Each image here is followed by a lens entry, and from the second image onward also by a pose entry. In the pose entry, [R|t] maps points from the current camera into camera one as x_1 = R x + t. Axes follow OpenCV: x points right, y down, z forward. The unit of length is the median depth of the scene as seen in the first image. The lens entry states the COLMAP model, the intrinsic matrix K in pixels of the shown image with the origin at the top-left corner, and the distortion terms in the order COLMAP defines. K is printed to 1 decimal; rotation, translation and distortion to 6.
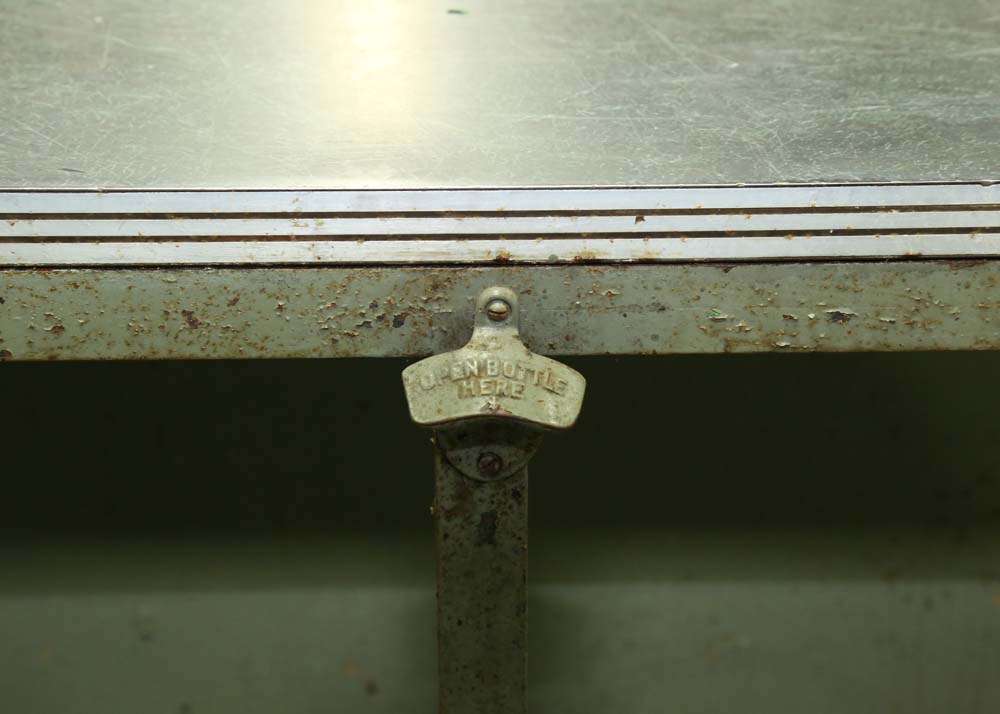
lens RADIAL K [[2283.1, 0, 501.4], [0, 2283.1, 356.5], [0, 0, 1]] dist [0.336021, 0.000000]
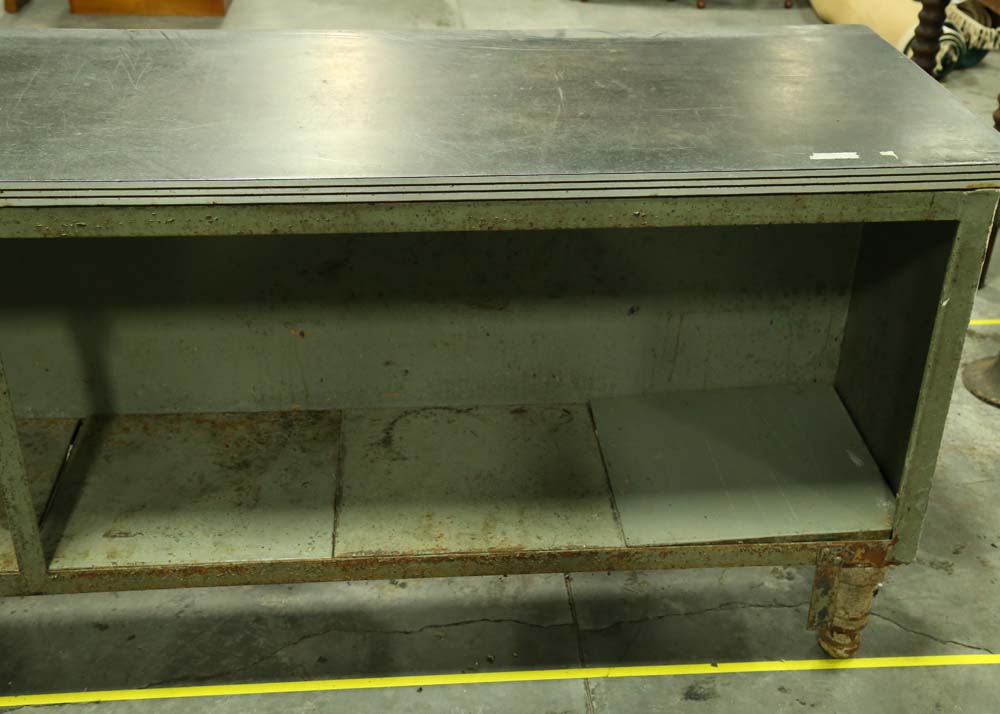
lens RADIAL K [[1271.9, 0, 499.0], [0, 1271.9, 358.1], [0, 0, 1]] dist [0.056932, 0.000000]
pose [[0.998944, -0.007586, 0.045319, 0.610316], [0.003085, 0.995125, 0.098572, -0.008315], [-0.045845, -0.098328, 0.994097, -0.683455]]
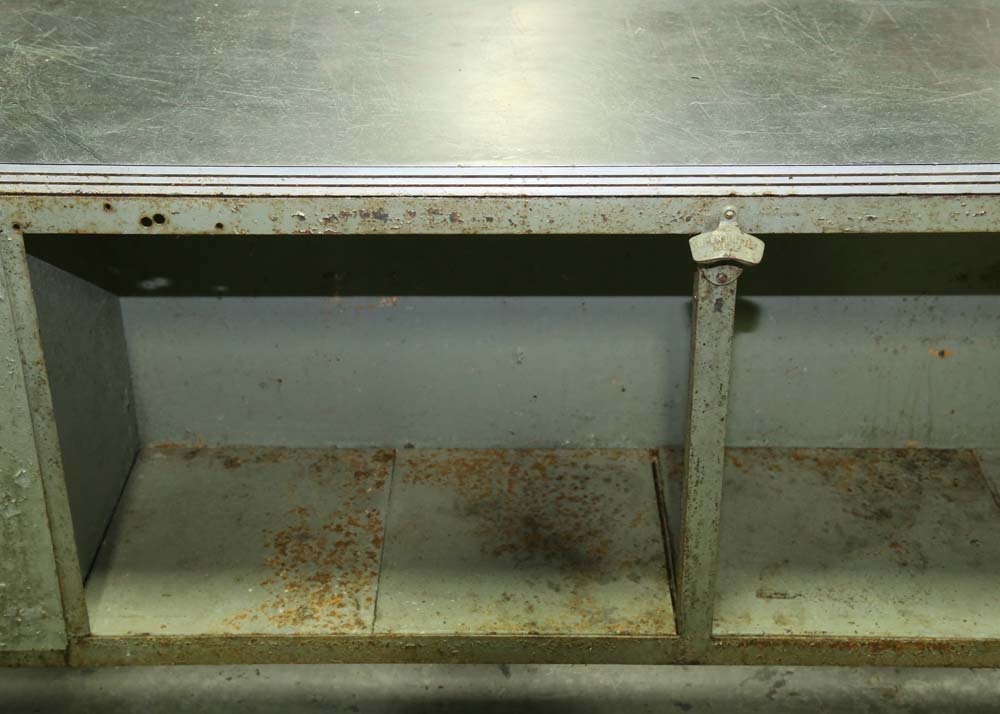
lens RADIAL K [[1570.1, 0, 498.4], [0, 1570.1, 359.4], [0, 0, 1]] dist [0.153550, 0.000000]
pose [[0.998497, 0.016163, -0.052361, -0.156063], [-0.011544, 0.996111, 0.087344, -0.010708], [0.053570, -0.086608, 0.994801, -0.698699]]
